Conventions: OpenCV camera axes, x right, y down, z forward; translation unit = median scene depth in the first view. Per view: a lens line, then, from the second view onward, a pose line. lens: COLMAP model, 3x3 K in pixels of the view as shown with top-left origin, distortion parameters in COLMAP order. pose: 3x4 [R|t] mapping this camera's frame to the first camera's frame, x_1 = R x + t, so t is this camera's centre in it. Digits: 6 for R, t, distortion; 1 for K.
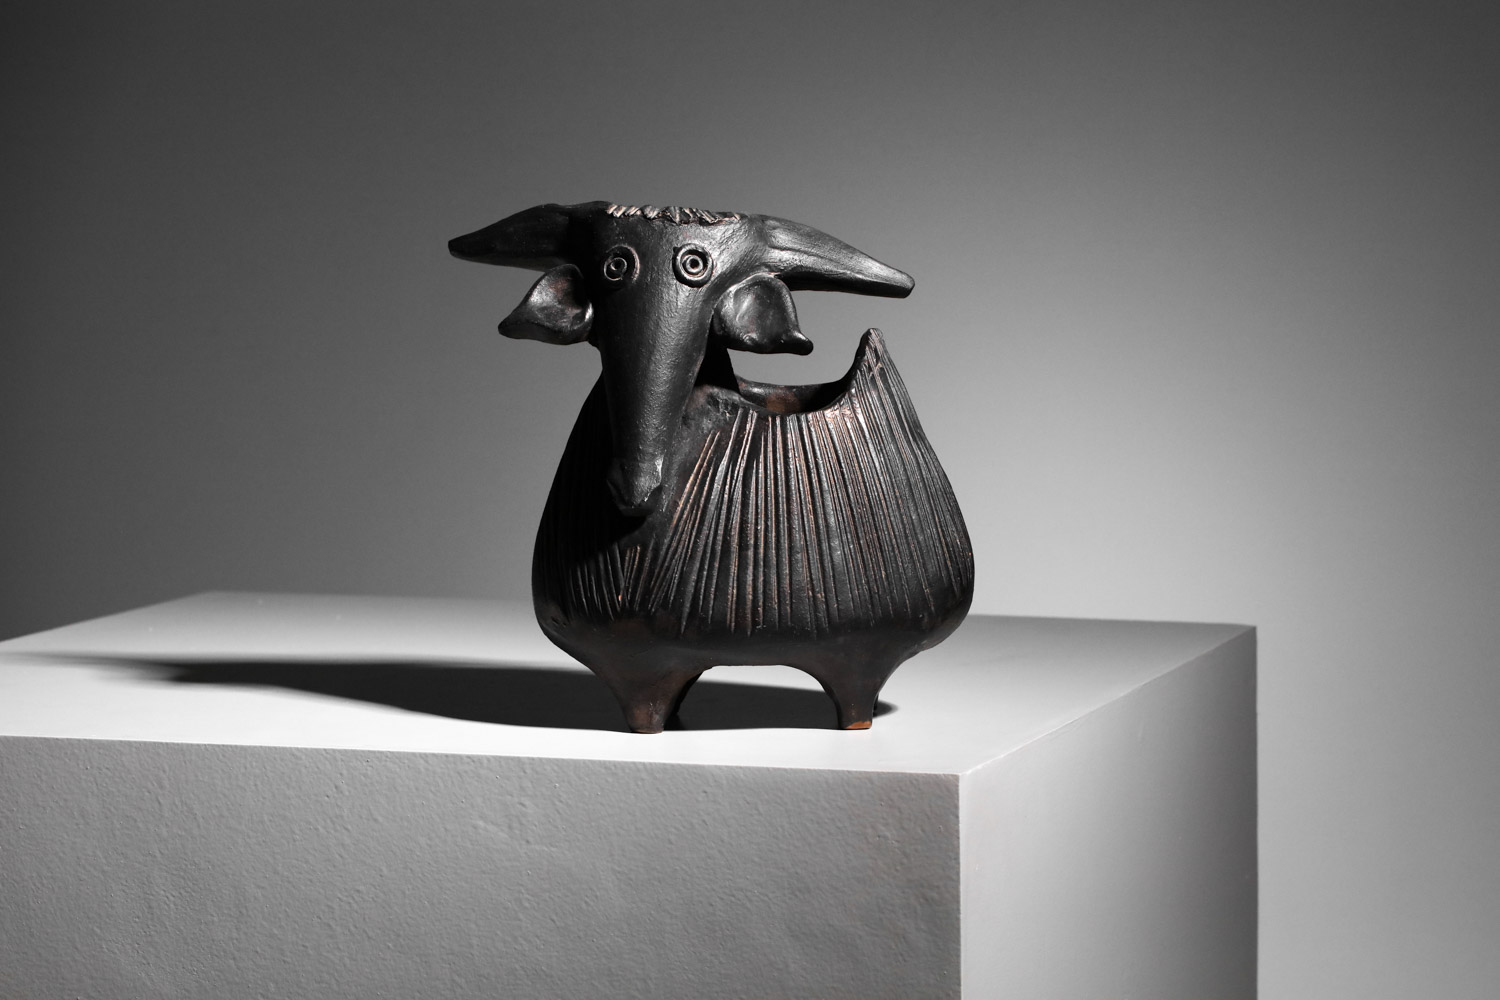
lens RADIAL K [[4447.9, 0, 750.0], [0, 4447.9, 500.0], [0, 0, 1]] dist [0.039478, 0.036647]
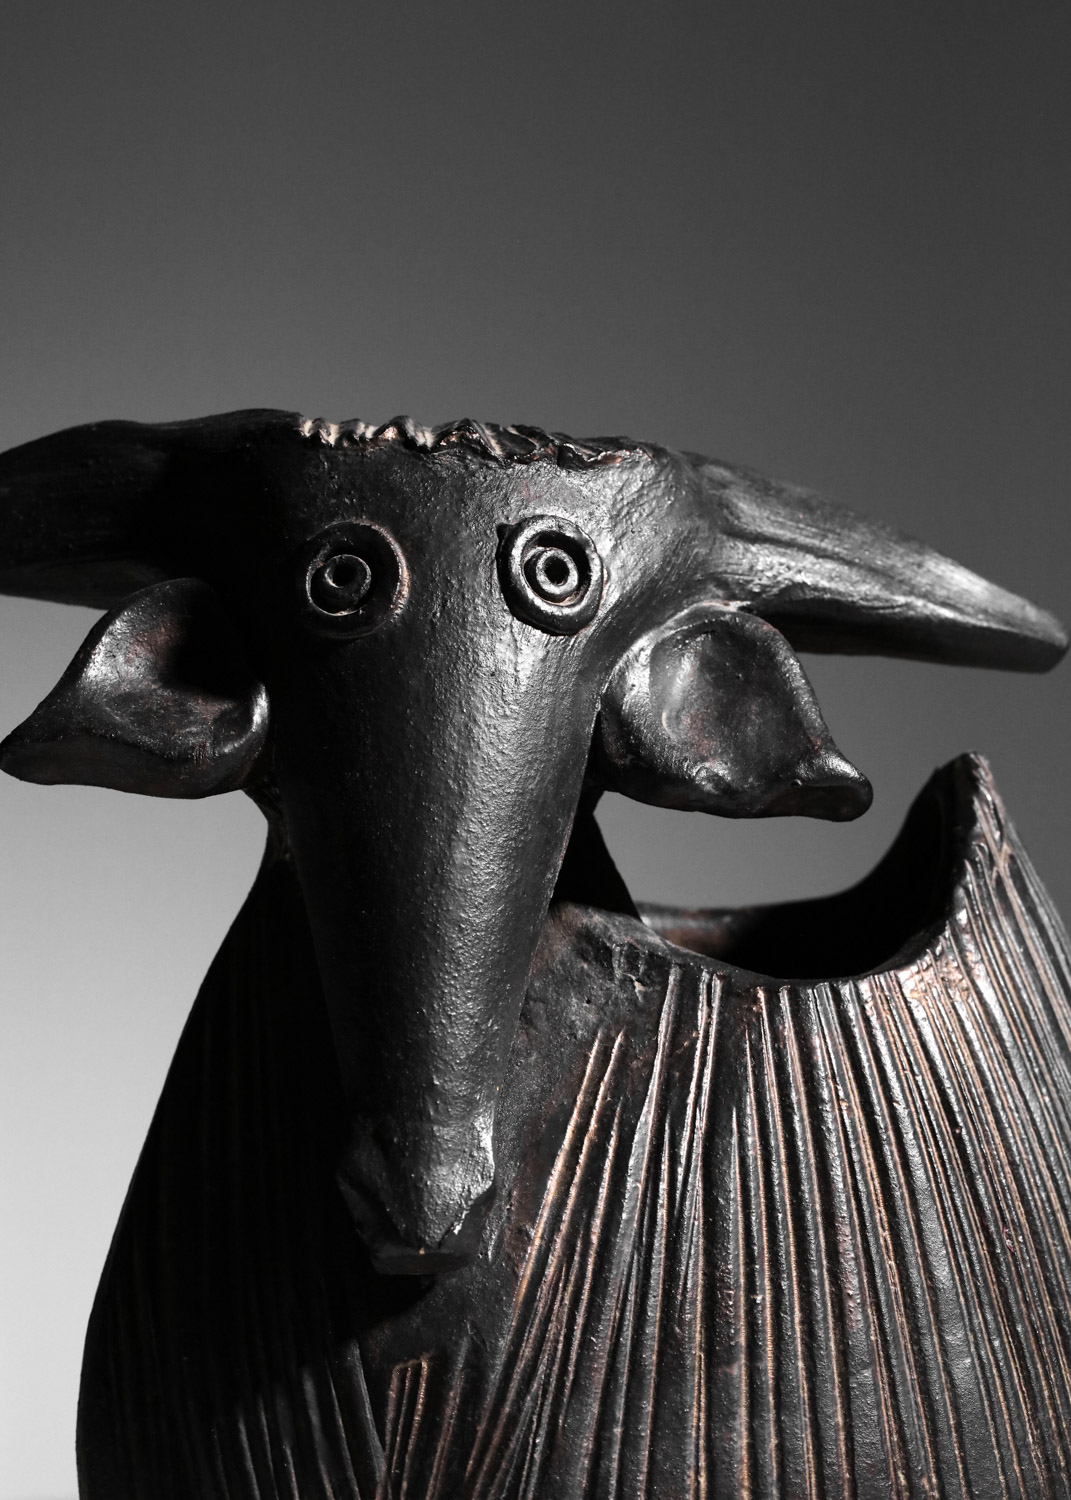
lens RADIAL K [[4988.8, 0, 535.5], [0, 4988.8, 750.0], [0, 0, 1]] dist [-0.173590, 4.437750]
pose [[0.978186, -0.003472, 0.207704, -0.098606], [0.016946, 0.997862, -0.063127, -0.012880], [-0.207041, 0.065269, 0.976153, 0.604340]]
